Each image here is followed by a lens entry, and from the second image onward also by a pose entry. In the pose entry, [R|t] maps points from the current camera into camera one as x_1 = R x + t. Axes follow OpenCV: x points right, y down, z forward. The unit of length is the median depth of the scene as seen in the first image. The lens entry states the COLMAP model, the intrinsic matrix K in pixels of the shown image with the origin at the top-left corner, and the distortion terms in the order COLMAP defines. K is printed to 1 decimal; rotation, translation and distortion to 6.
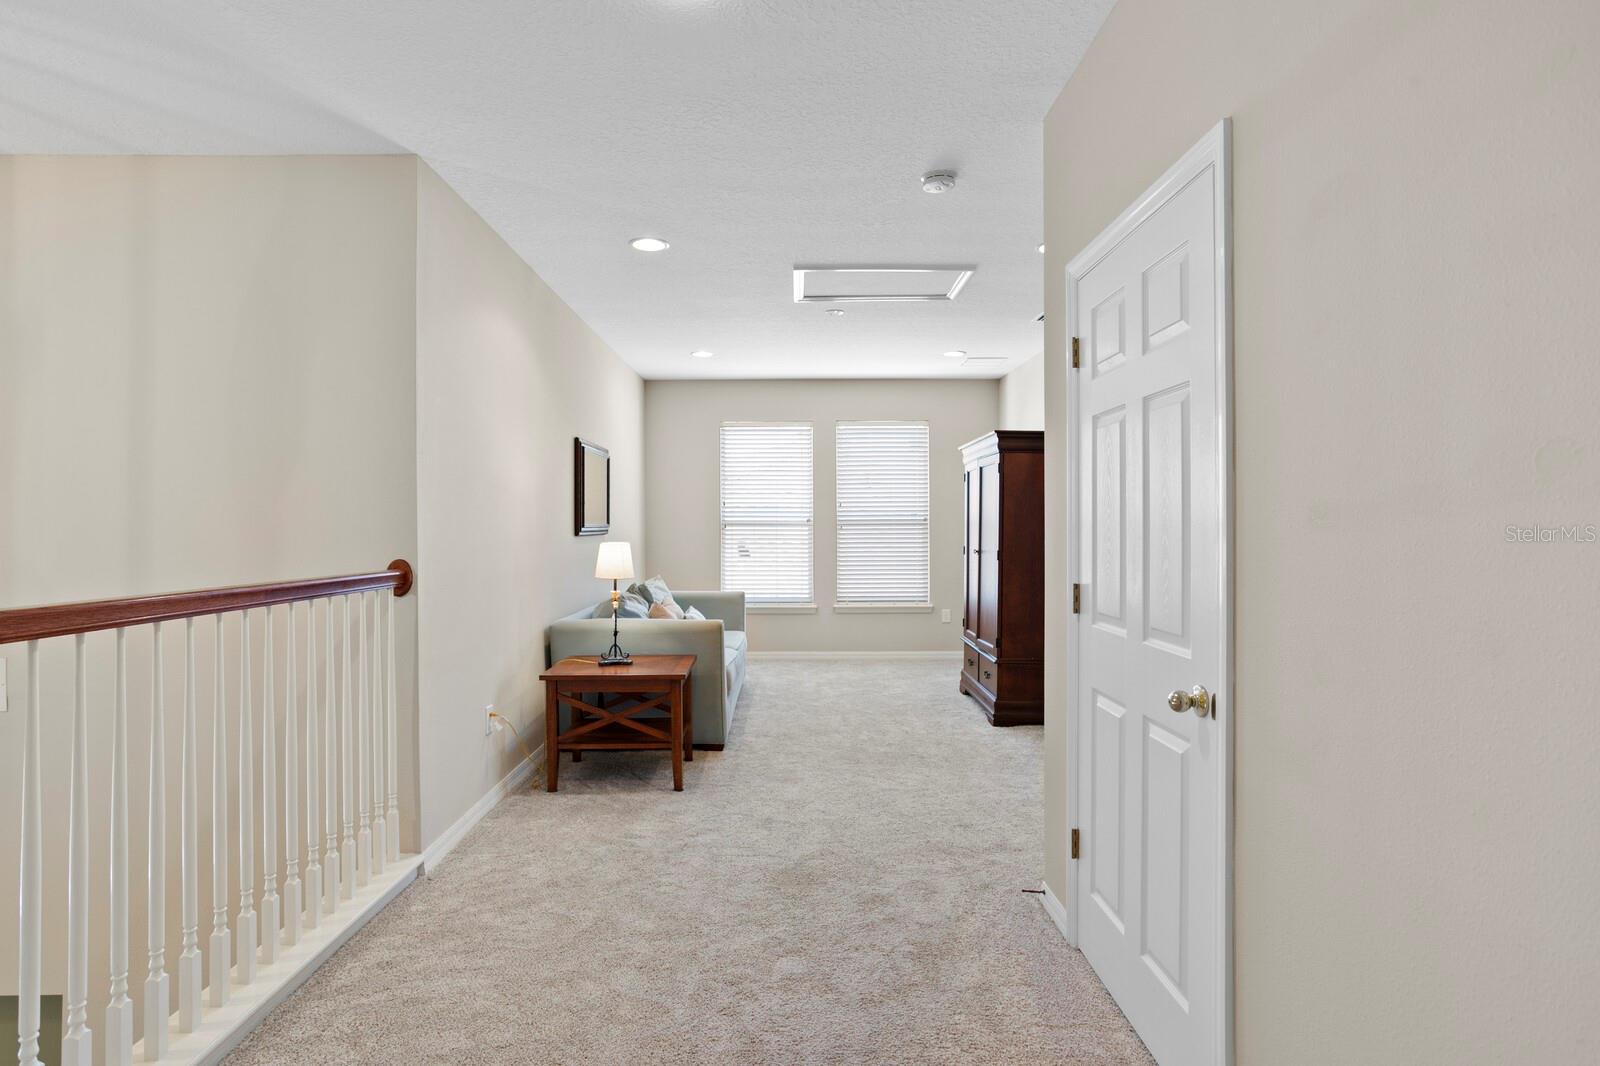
lens RADIAL K [[837.1, 0, 800.0], [0, 837.1, 530.3], [0, 0, 1]] dist [0.003707, 0.000726]
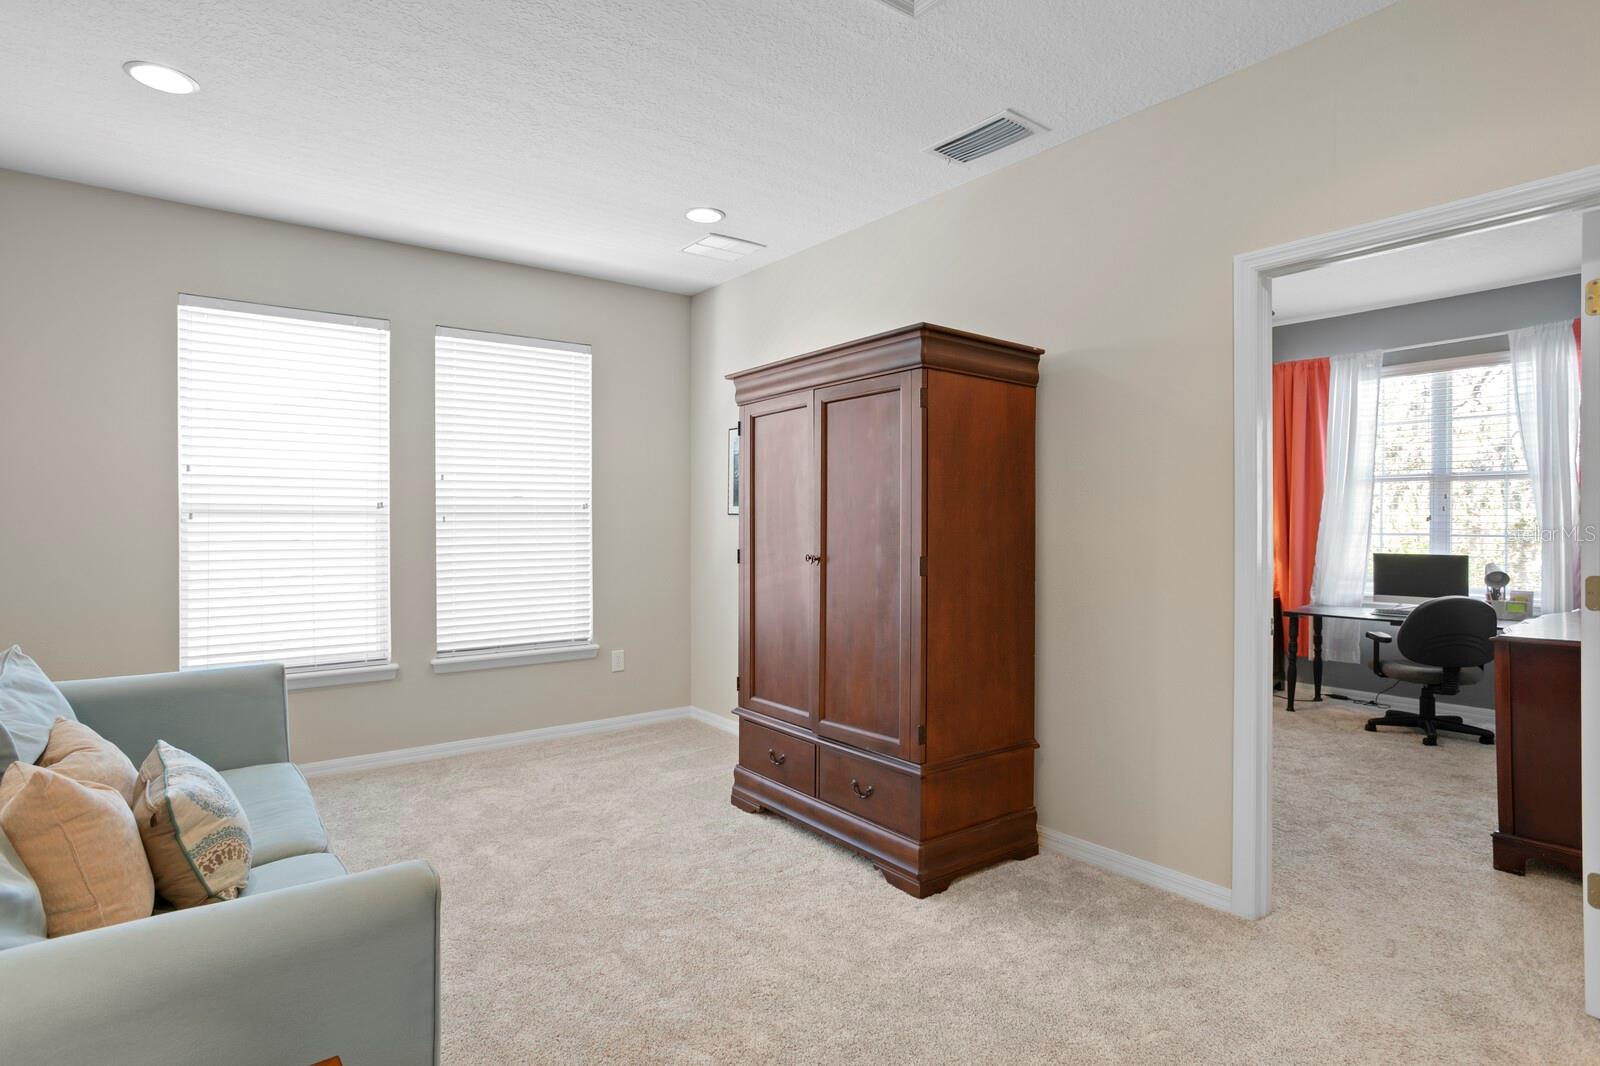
lens RADIAL K [[837.1, 0, 789.8], [0, 837.1, 534.0], [0, 0, 1]] dist [0.003707, 0.000726]
pose [[0.816810, -0.005440, 0.576881, -0.086337], [0.004701, 0.999985, 0.002775, 0.005789], [-0.576888, 0.000445, 0.816823, 0.424585]]
